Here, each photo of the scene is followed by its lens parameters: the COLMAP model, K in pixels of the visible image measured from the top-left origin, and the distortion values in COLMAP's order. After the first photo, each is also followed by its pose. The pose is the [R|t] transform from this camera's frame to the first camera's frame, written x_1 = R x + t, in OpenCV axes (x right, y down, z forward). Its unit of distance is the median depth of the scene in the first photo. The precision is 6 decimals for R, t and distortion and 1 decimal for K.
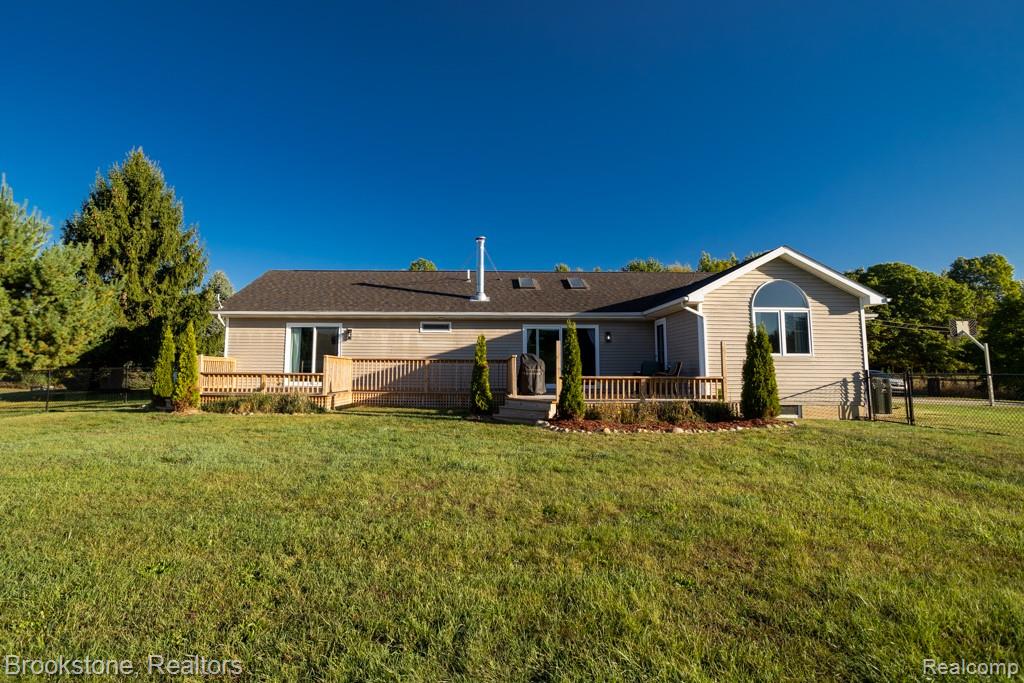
lens RADIAL K [[531.2, 0, 484.2], [0, 531.2, 310.0], [0, 0, 1]] dist [-0.031322, 0.000912]
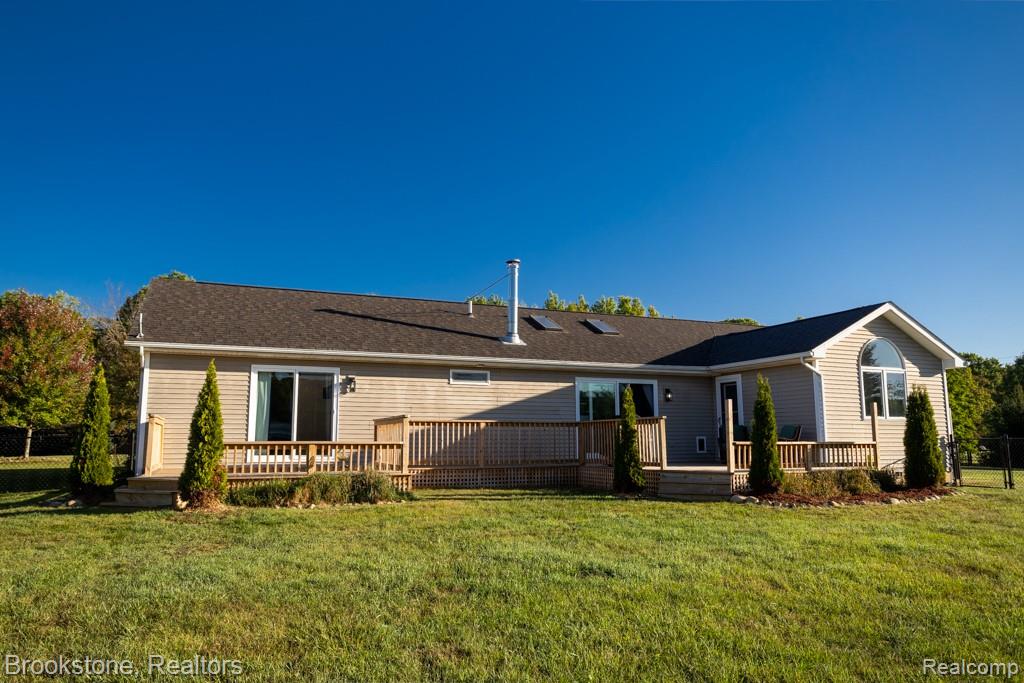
lens RADIAL K [[707.0, 0, 512.0], [0, 707.0, 341.5], [0, 0, 1]] dist [0.004351, -0.006907]
pose [[0.919895, 0.046927, 0.389347, -0.462984], [-0.038704, 0.998832, -0.028940, 0.009798], [-0.390250, 0.011553, 0.920636, 0.087163]]
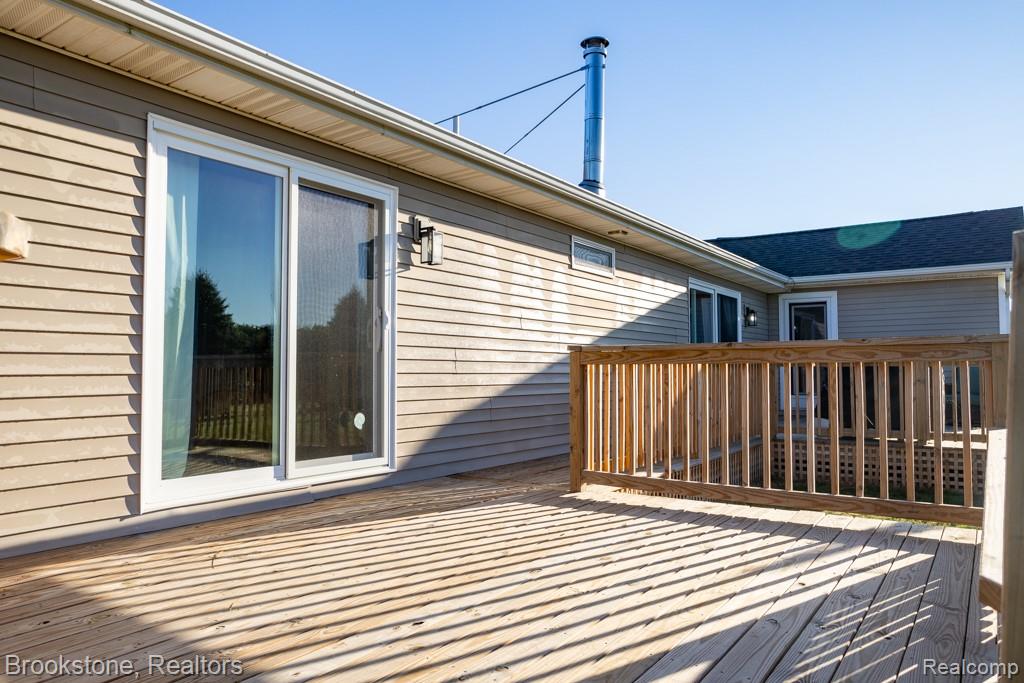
lens RADIAL K [[707.0, 0, 512.0], [0, 707.0, 341.5], [0, 0, 1]] dist [0.004351, -0.006907]
pose [[0.563976, 0.028290, 0.825307, -0.537104], [-0.090792, 0.995478, 0.027919, 0.084827], [-0.820785, -0.090677, 0.563994, 0.866634]]
